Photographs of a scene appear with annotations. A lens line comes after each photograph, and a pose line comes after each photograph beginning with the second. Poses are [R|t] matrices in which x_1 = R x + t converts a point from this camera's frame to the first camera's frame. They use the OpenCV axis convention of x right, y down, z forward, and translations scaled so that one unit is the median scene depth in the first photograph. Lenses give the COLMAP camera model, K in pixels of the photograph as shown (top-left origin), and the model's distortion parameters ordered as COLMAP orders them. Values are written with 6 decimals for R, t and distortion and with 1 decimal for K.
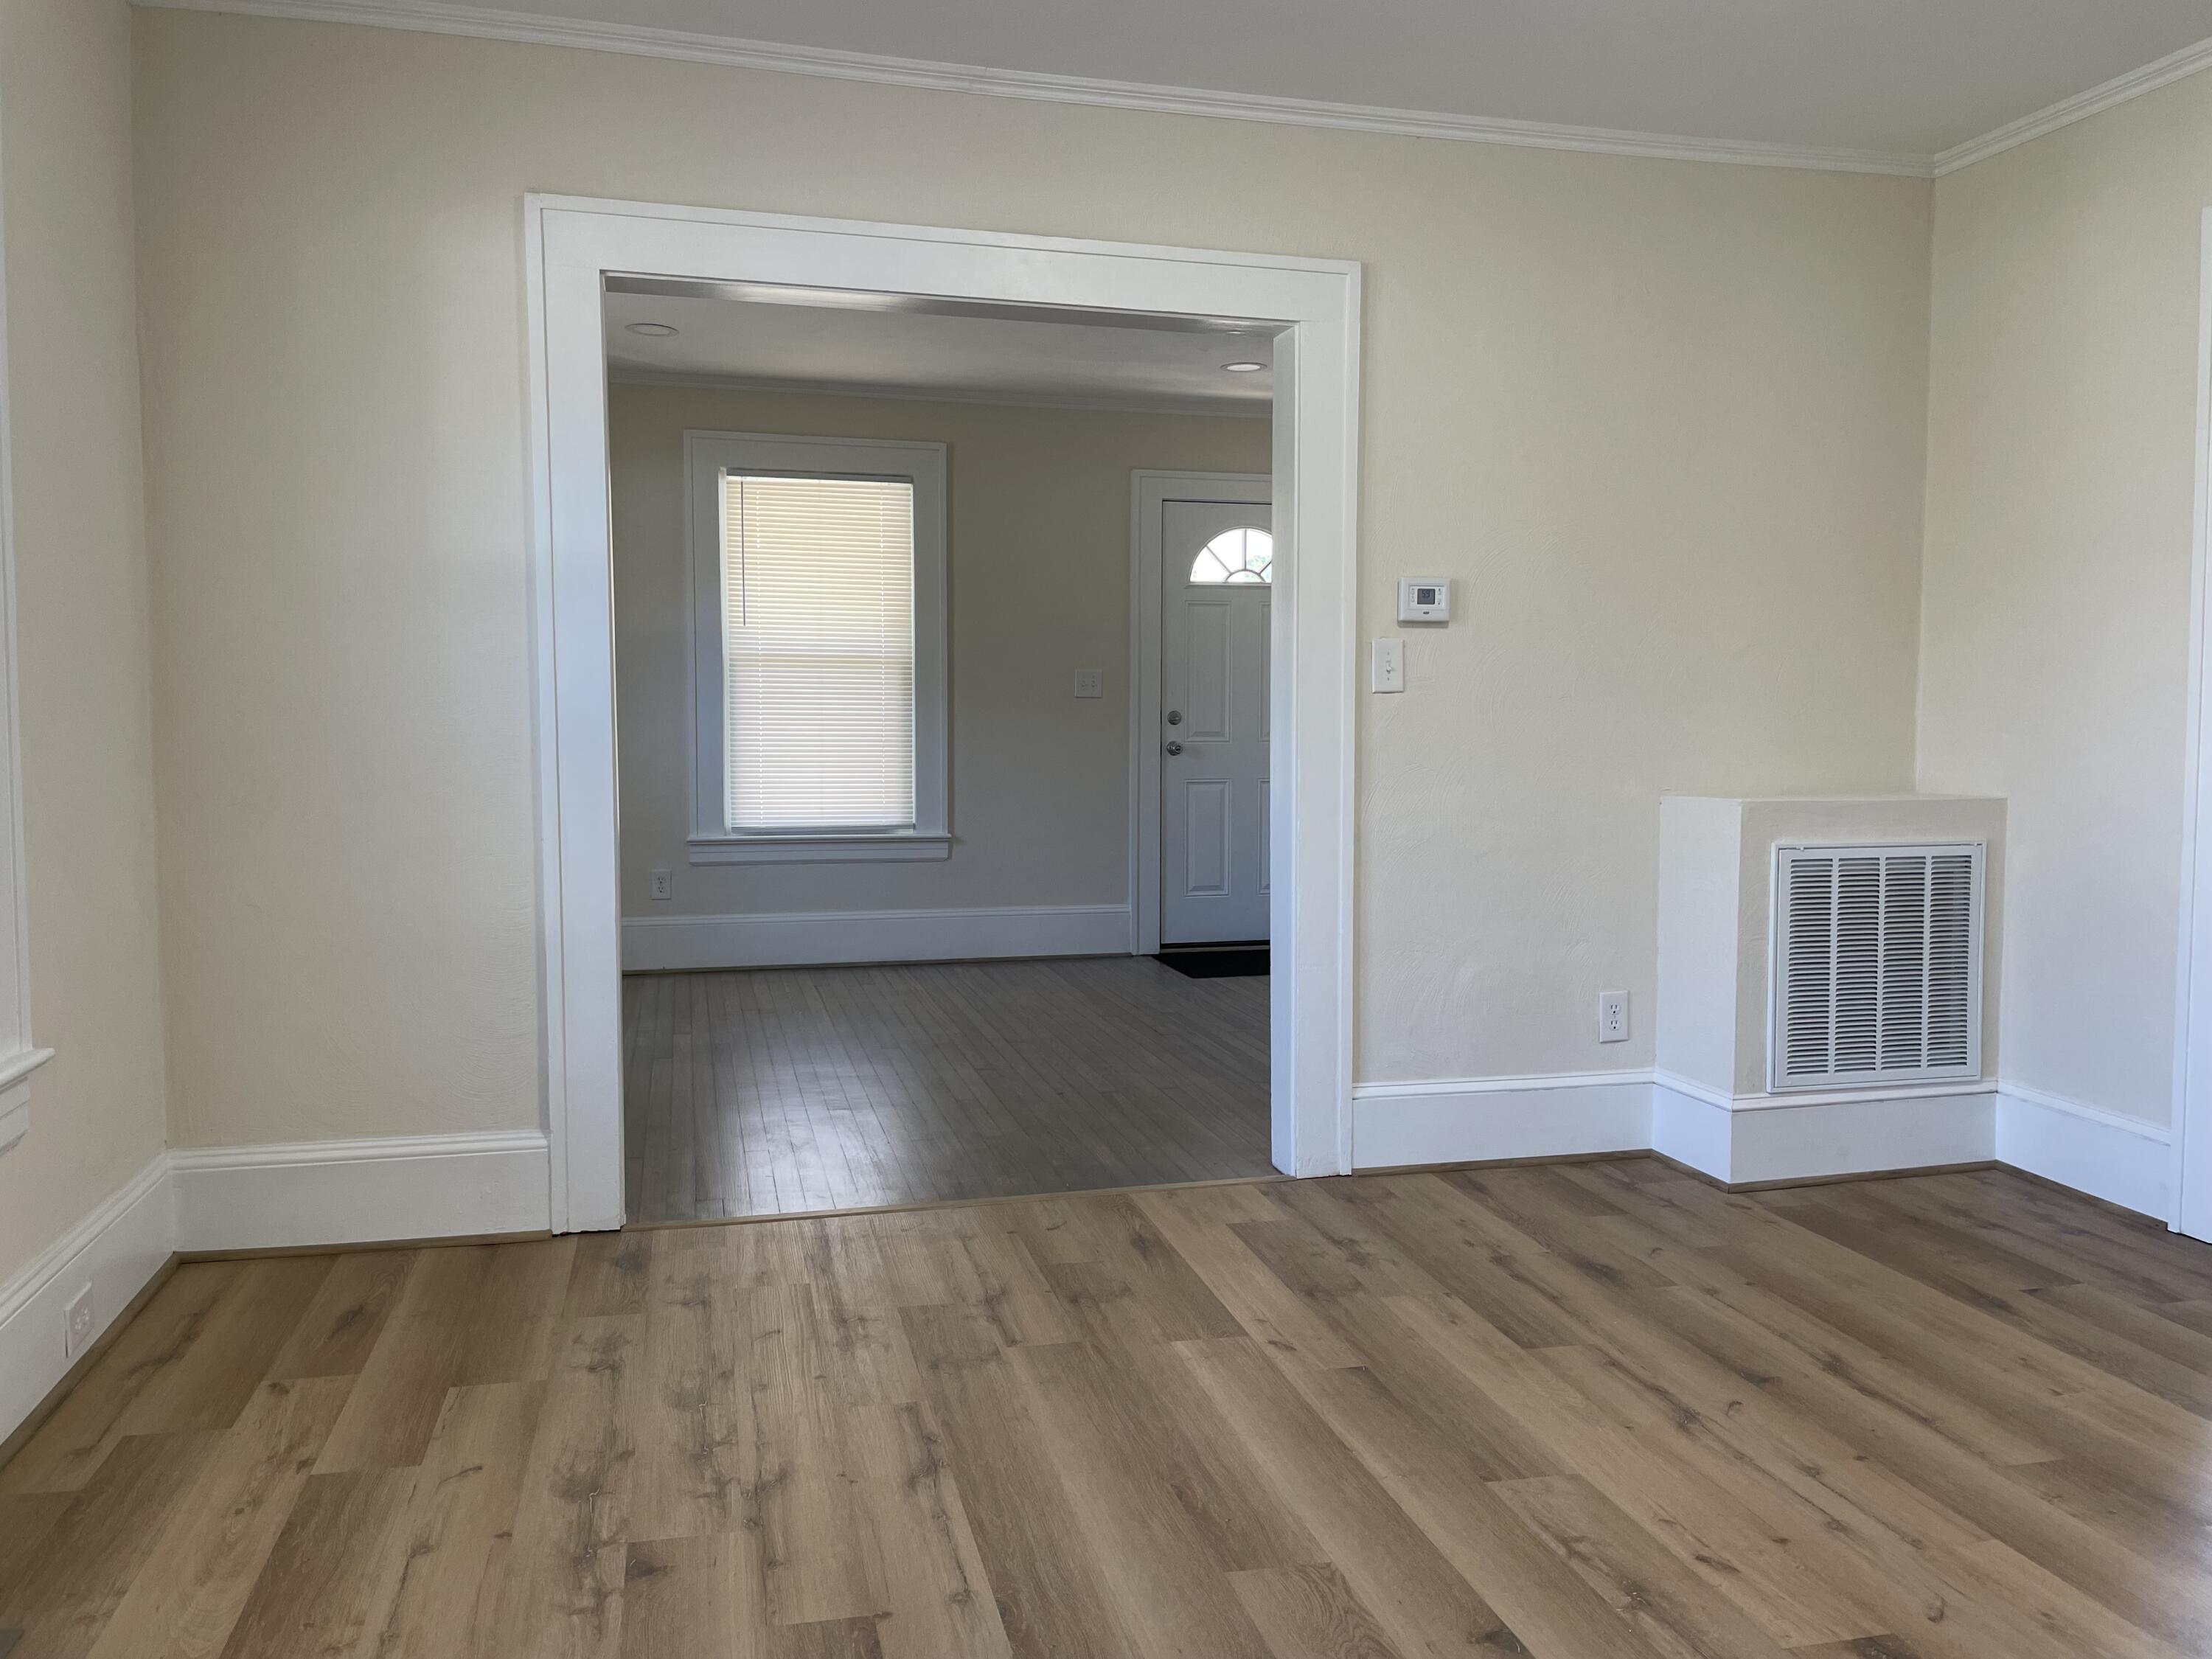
lens RADIAL K [[1677.3, 0, 1117.9], [0, 1677.3, 815.8], [0, 0, 1]] dist [0.078616, -0.104364]
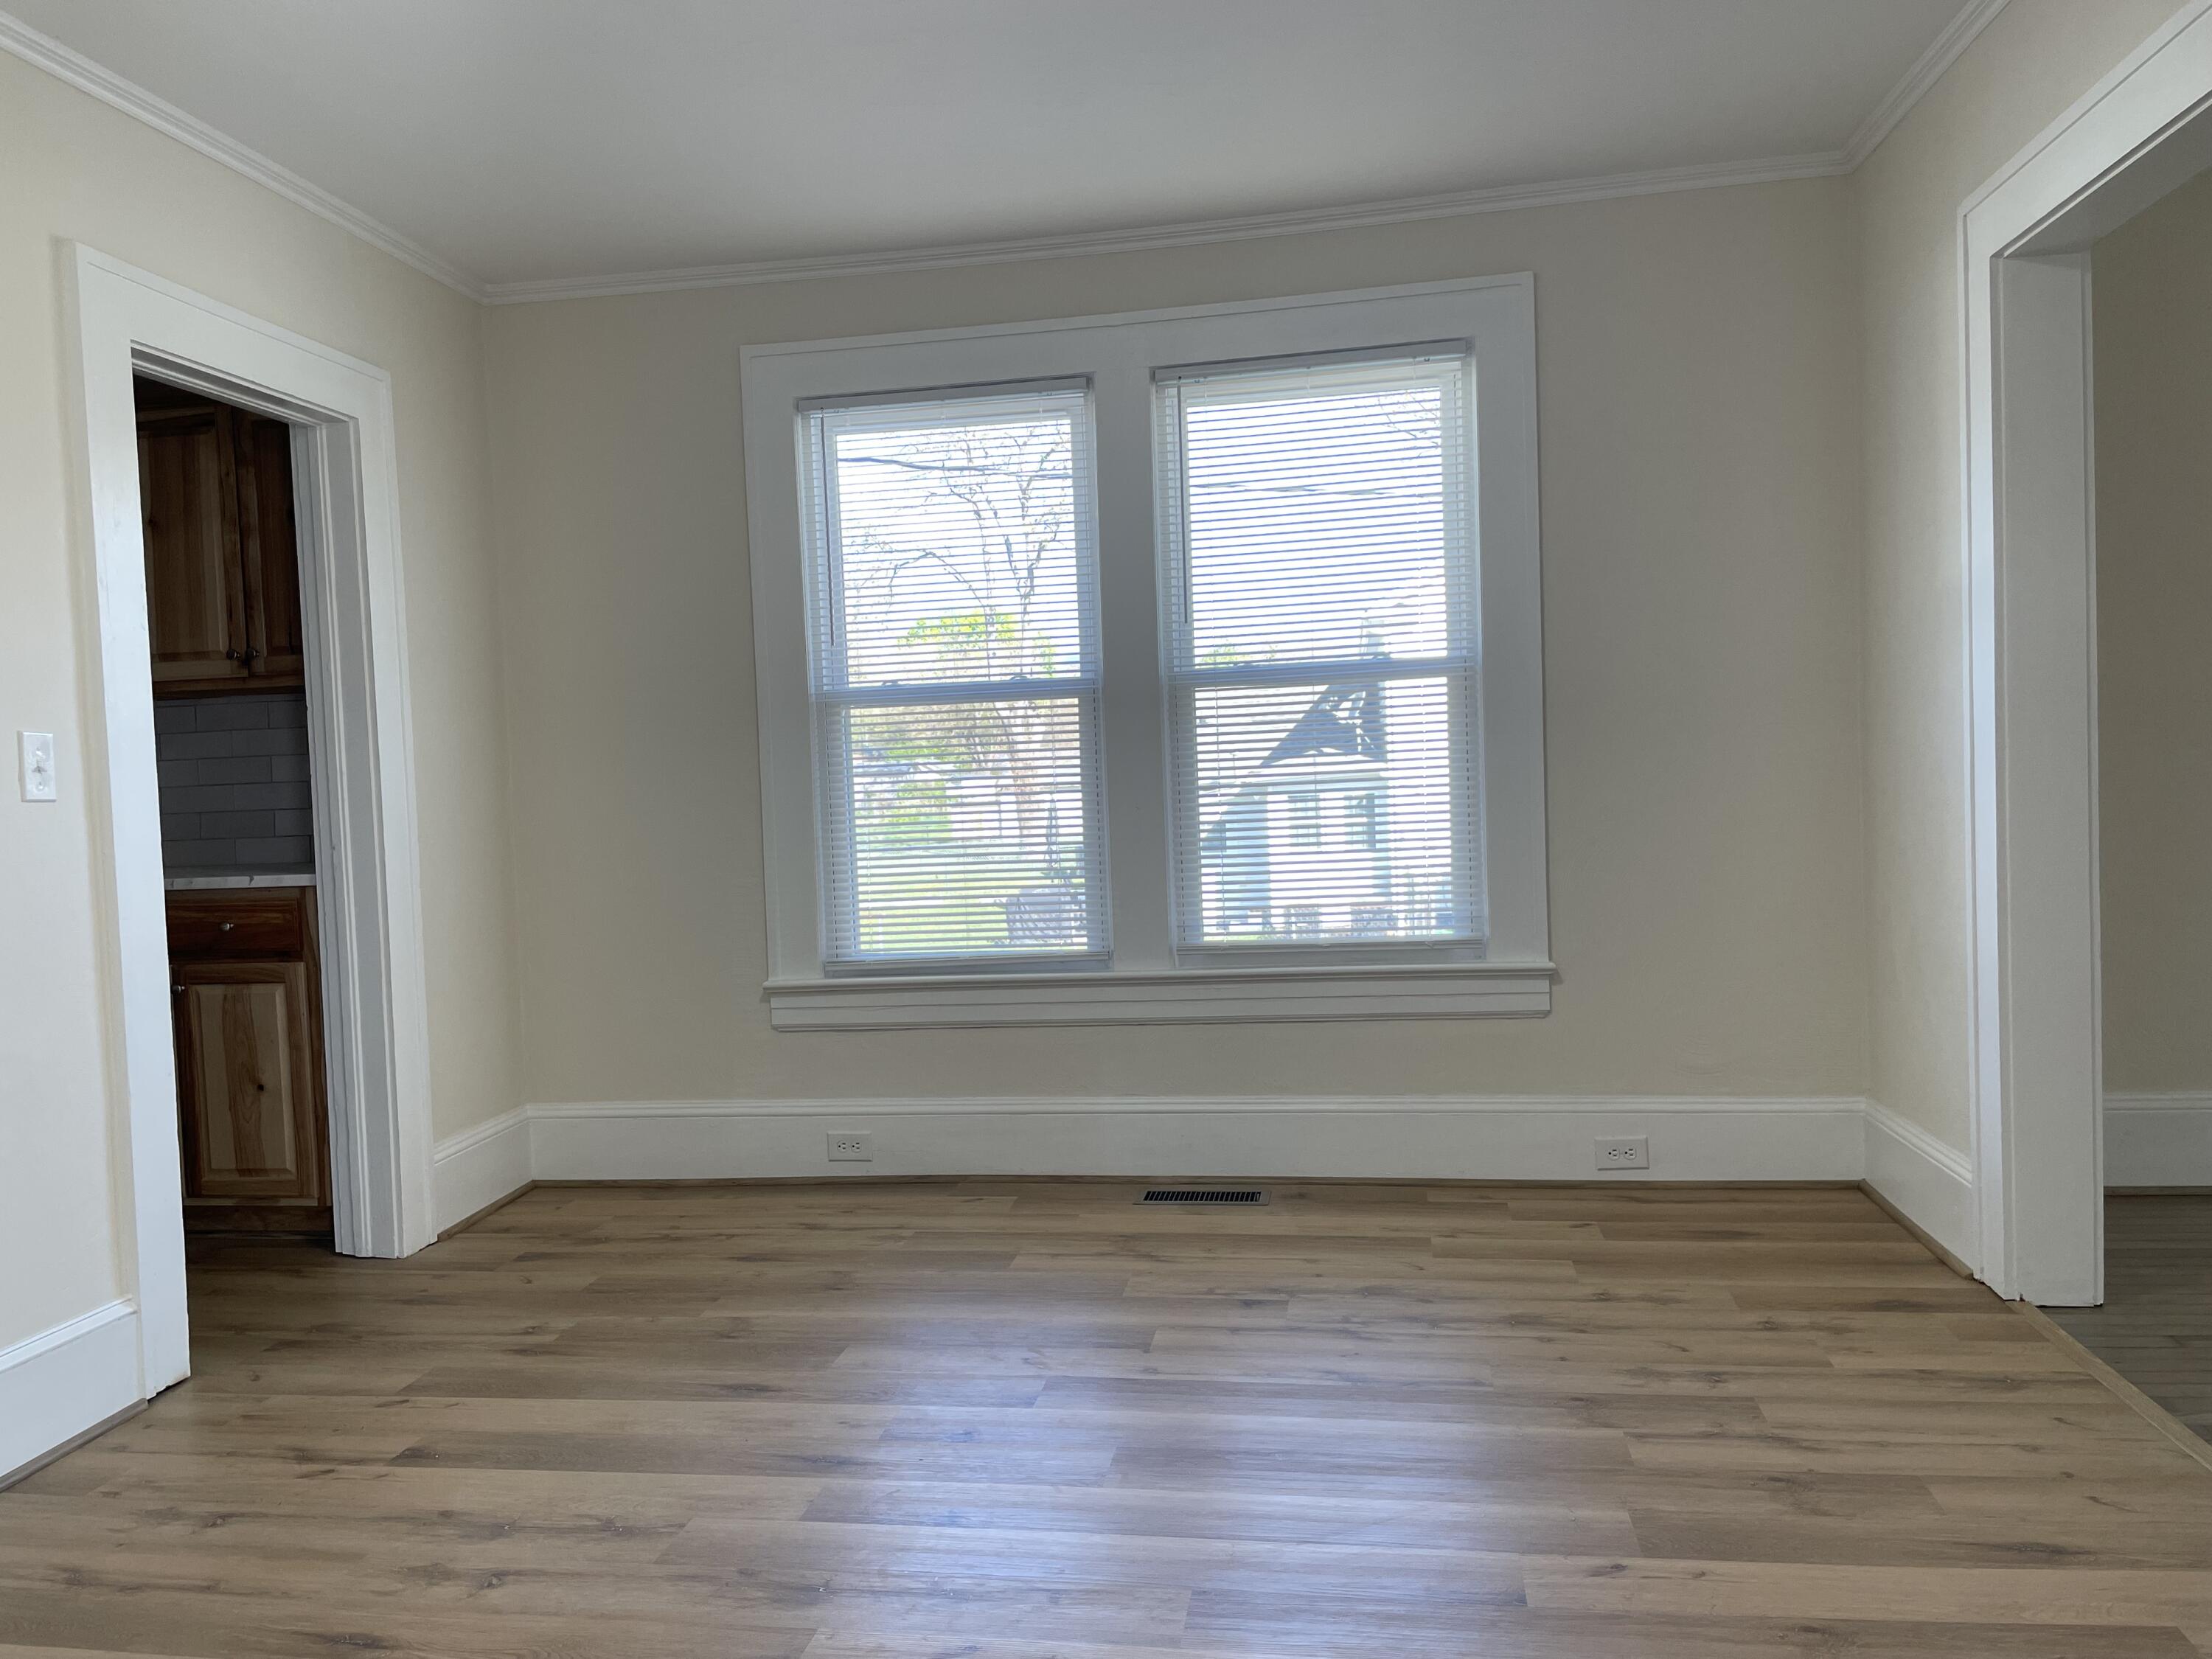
lens RADIAL K [[1677.3, 0, 1117.9], [0, 1677.3, 815.8], [0, 0, 1]] dist [0.078616, -0.104364]
pose [[-0.384302, 0.036767, -0.922475, 0.373578], [-0.023314, 0.998502, 0.049509, -0.027706], [0.922913, 0.040533, -0.382869, 0.452107]]
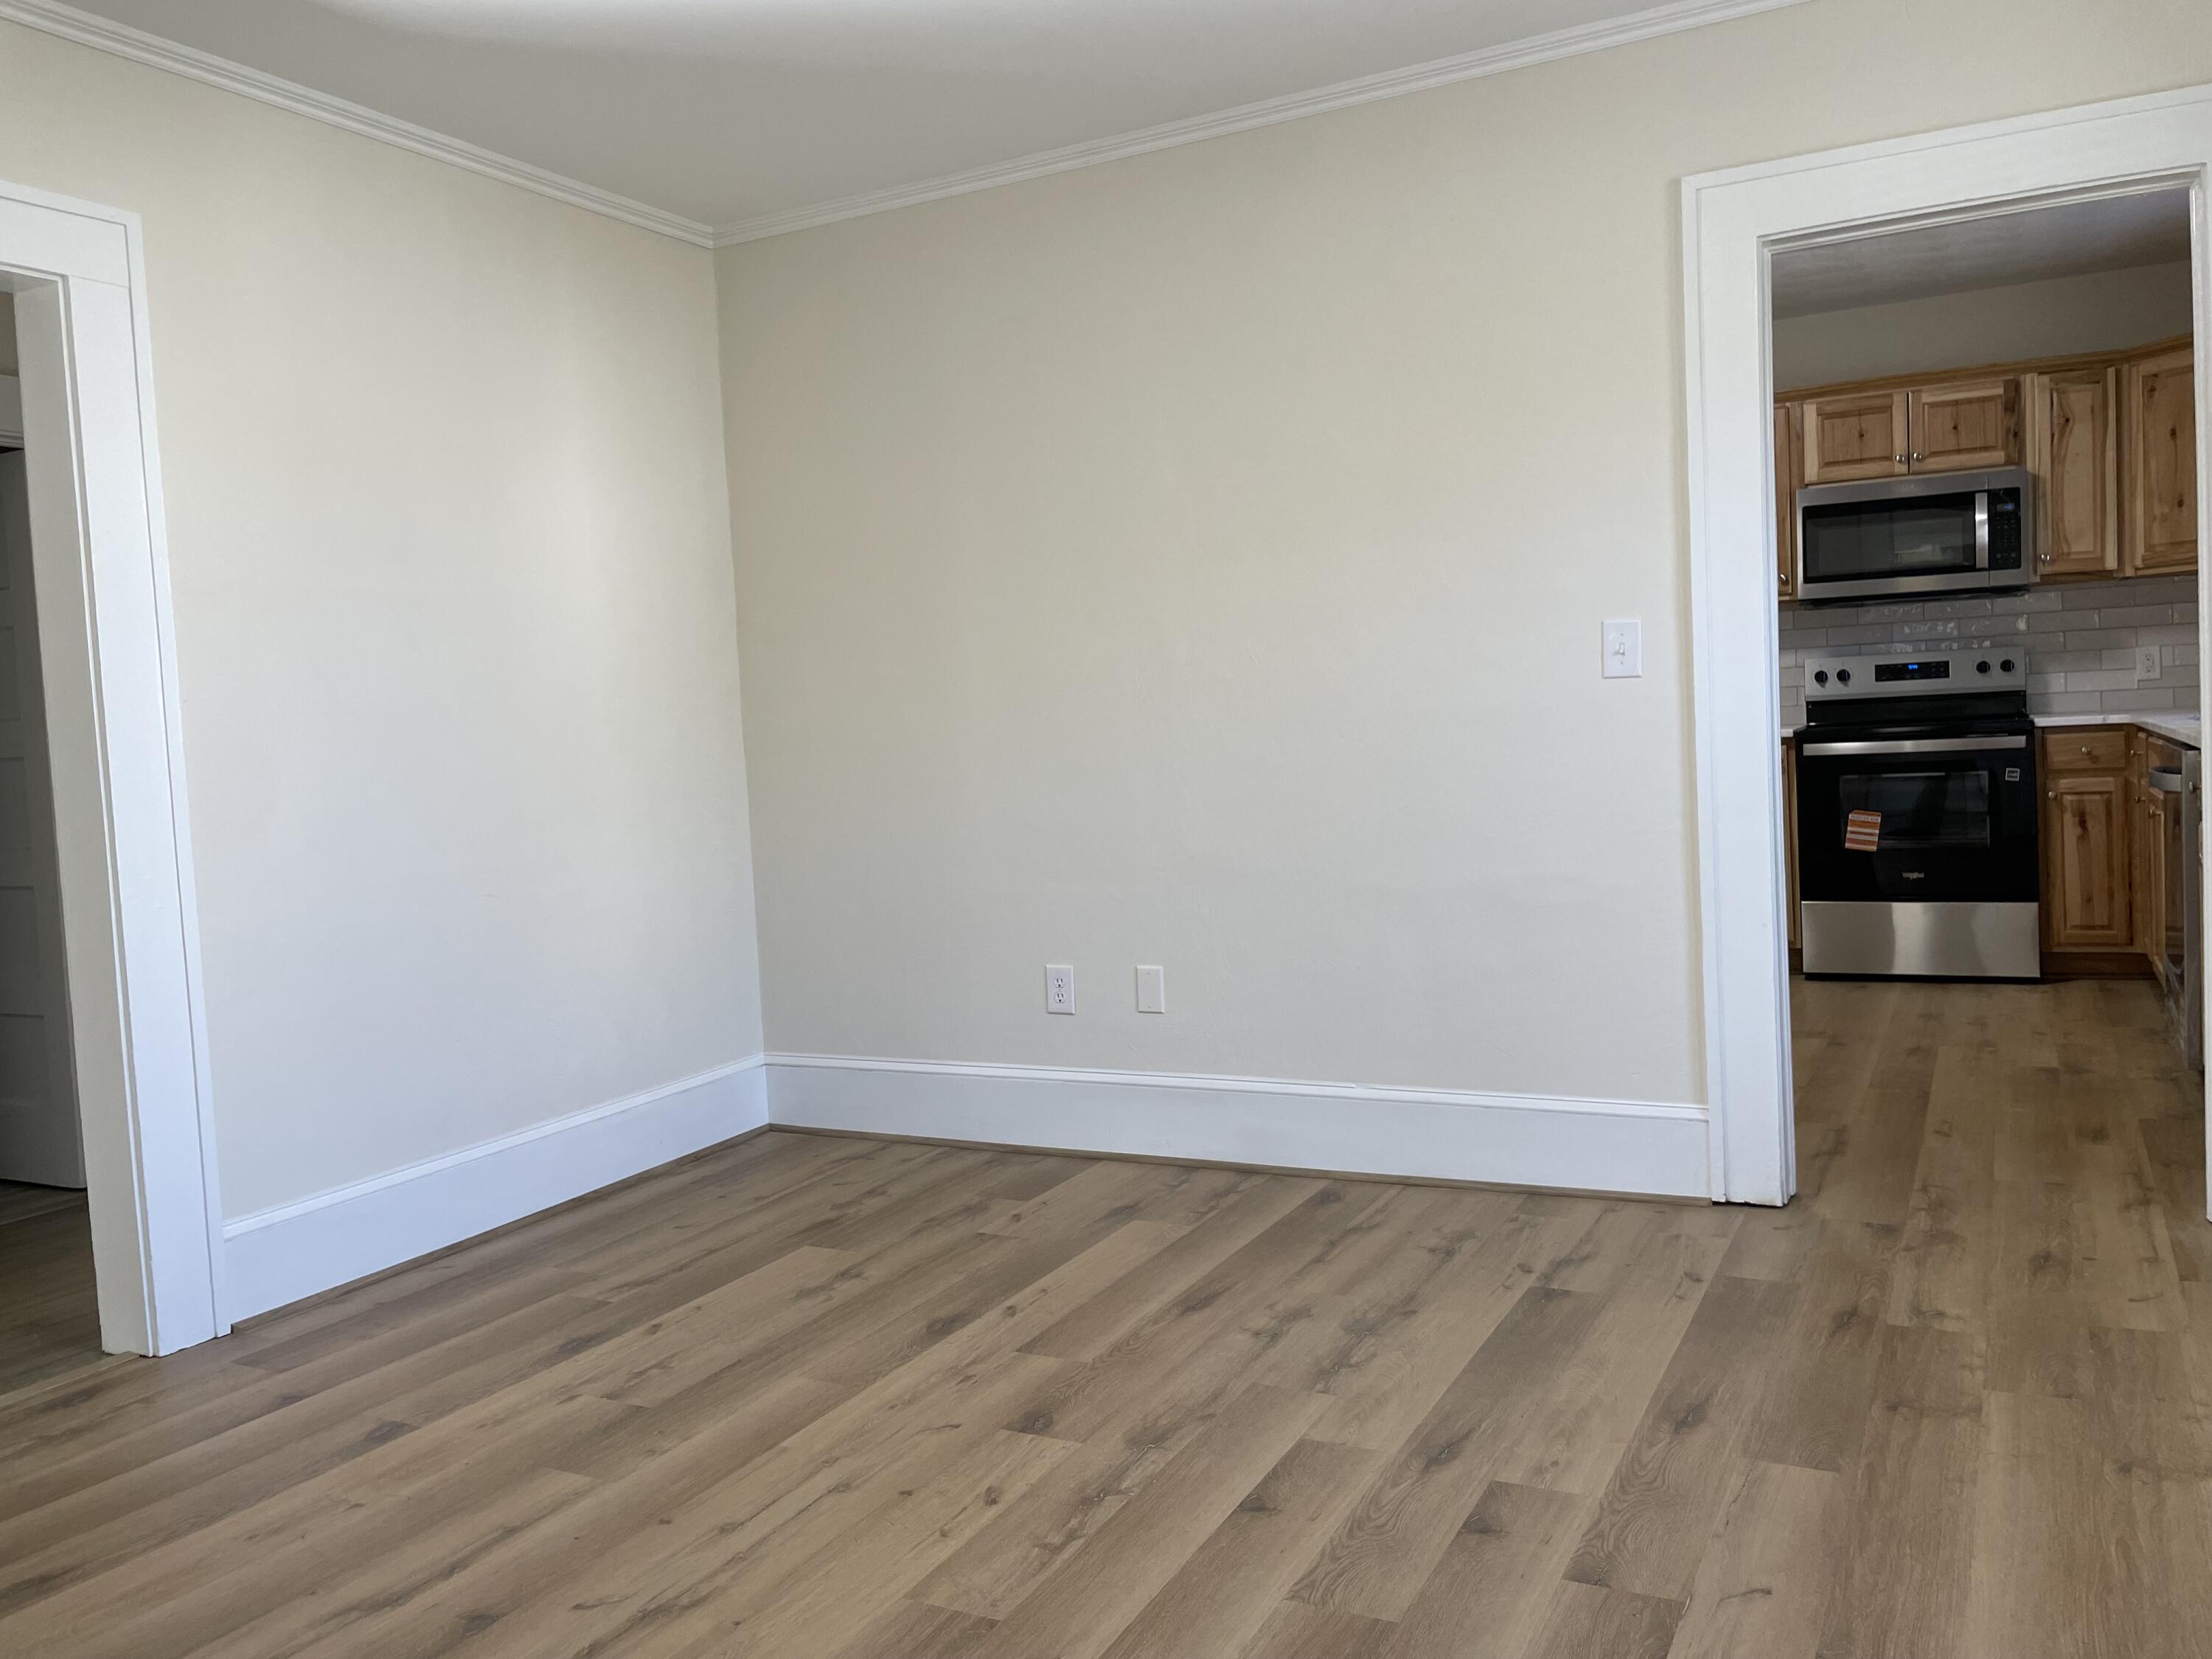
lens RADIAL K [[1677.3, 0, 1117.9], [0, 1677.3, 815.8], [0, 0, 1]] dist [0.078616, -0.104364]
pose [[-0.743058, 0.001000, 0.669226, -0.135580], [0.092032, 0.990651, 0.100705, -0.028786], [-0.662868, 0.136420, -0.736203, 0.528282]]
